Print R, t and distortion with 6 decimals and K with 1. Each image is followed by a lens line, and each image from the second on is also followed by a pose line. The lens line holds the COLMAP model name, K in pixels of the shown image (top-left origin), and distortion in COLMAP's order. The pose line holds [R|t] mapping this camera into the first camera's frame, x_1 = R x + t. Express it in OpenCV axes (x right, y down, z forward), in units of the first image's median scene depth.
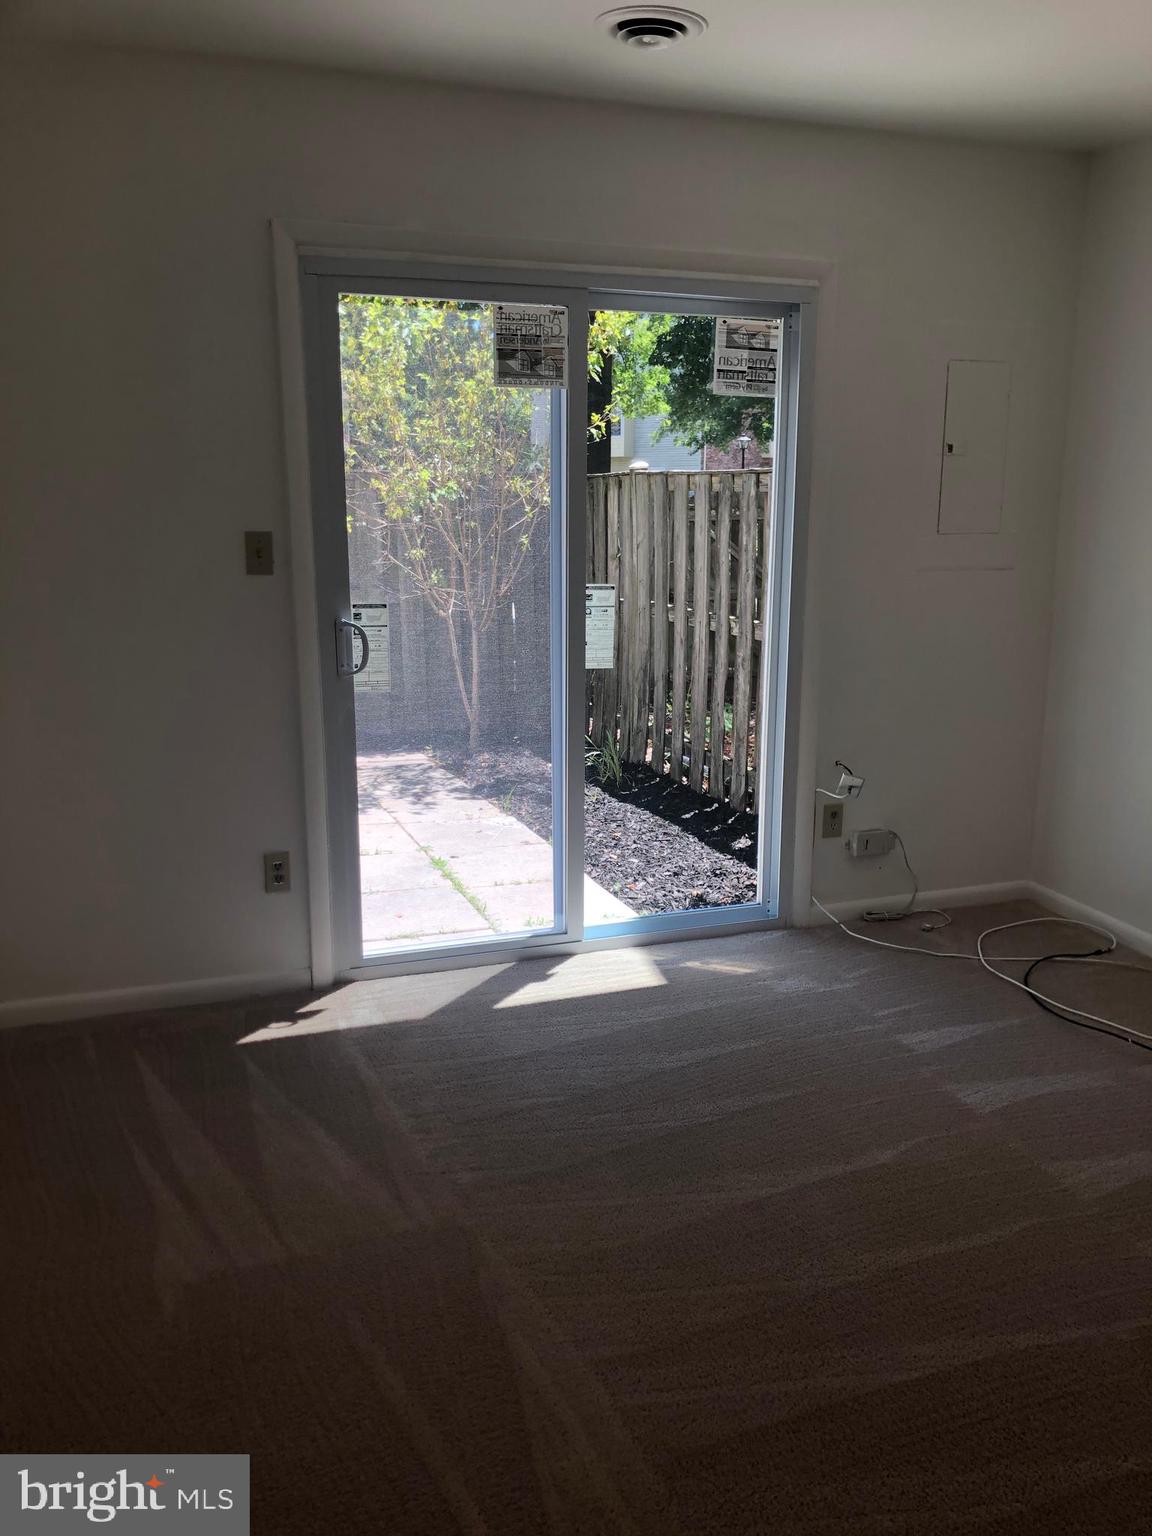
lens RADIAL K [[1262.1, 0, 581.9], [0, 1262.1, 768.4], [0, 0, 1]] dist [0.008677, 0.005547]
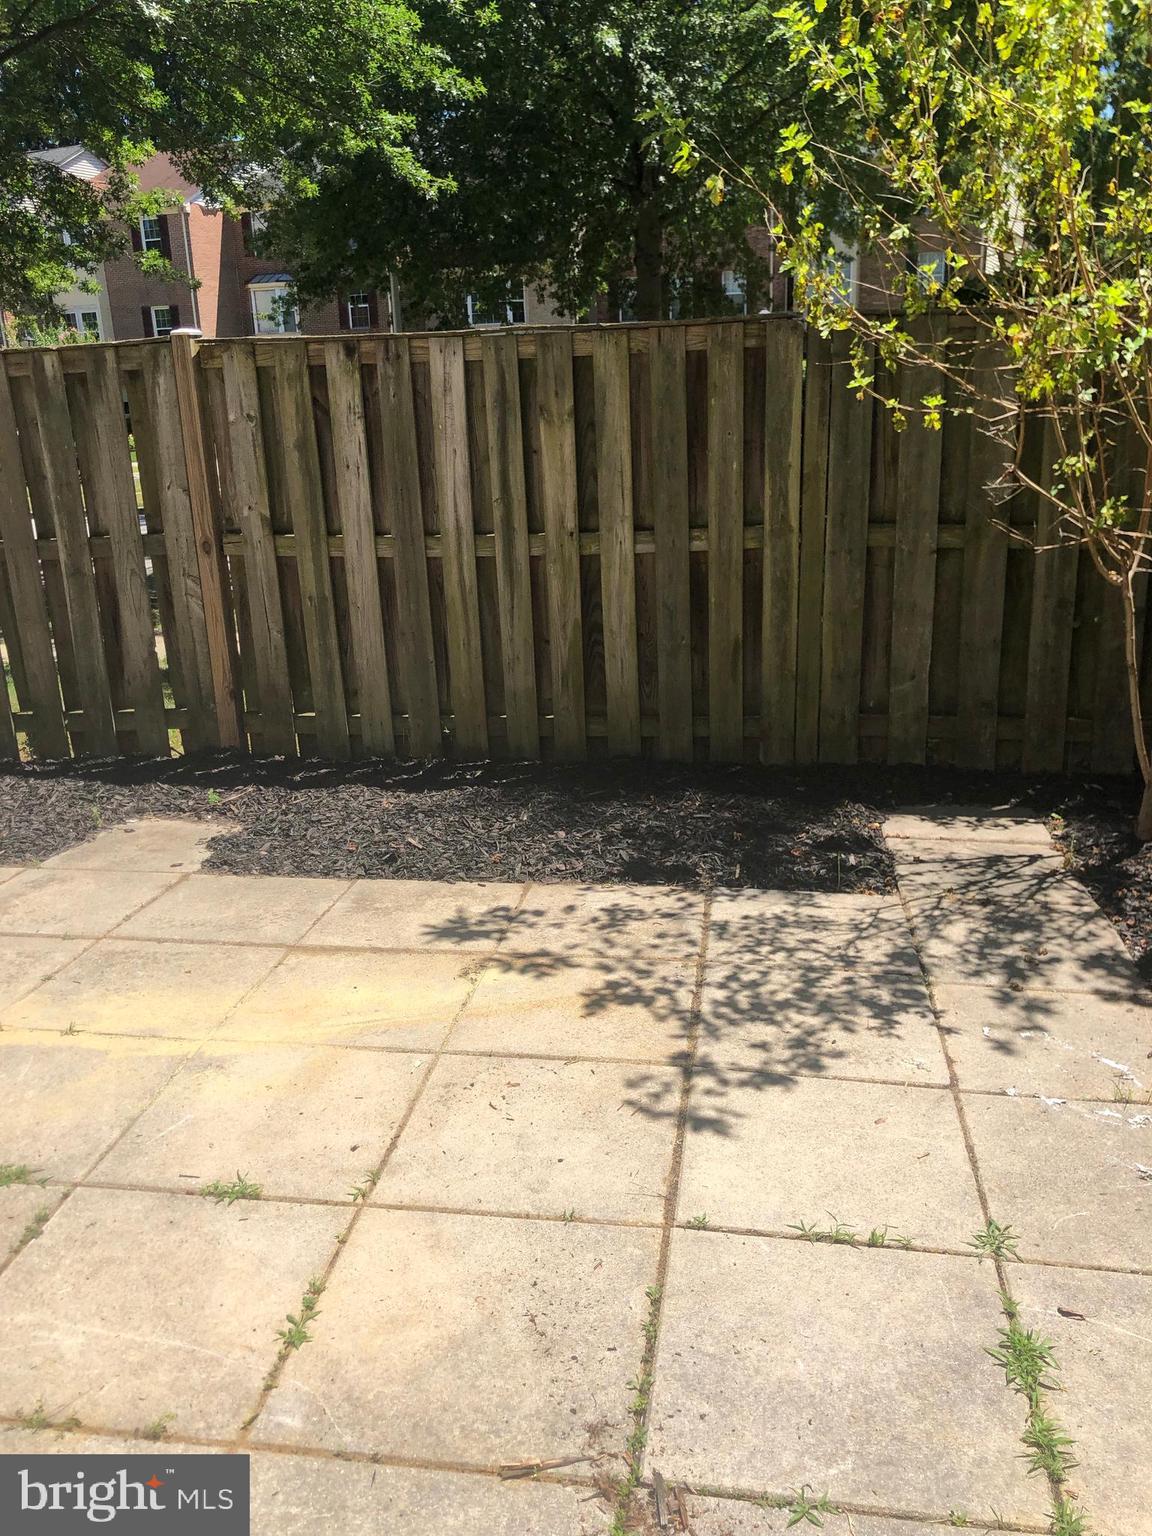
lens RADIAL K [[1262.1, 0, 571.1], [0, 1262.1, 778.0], [0, 0, 1]] dist [0.008677, 0.005547]
pose [[0.875610, 0.126269, -0.466222, -0.057755], [-0.077050, 0.989380, 0.123253, -0.096738], [0.476833, -0.071999, 0.876040, 0.463819]]
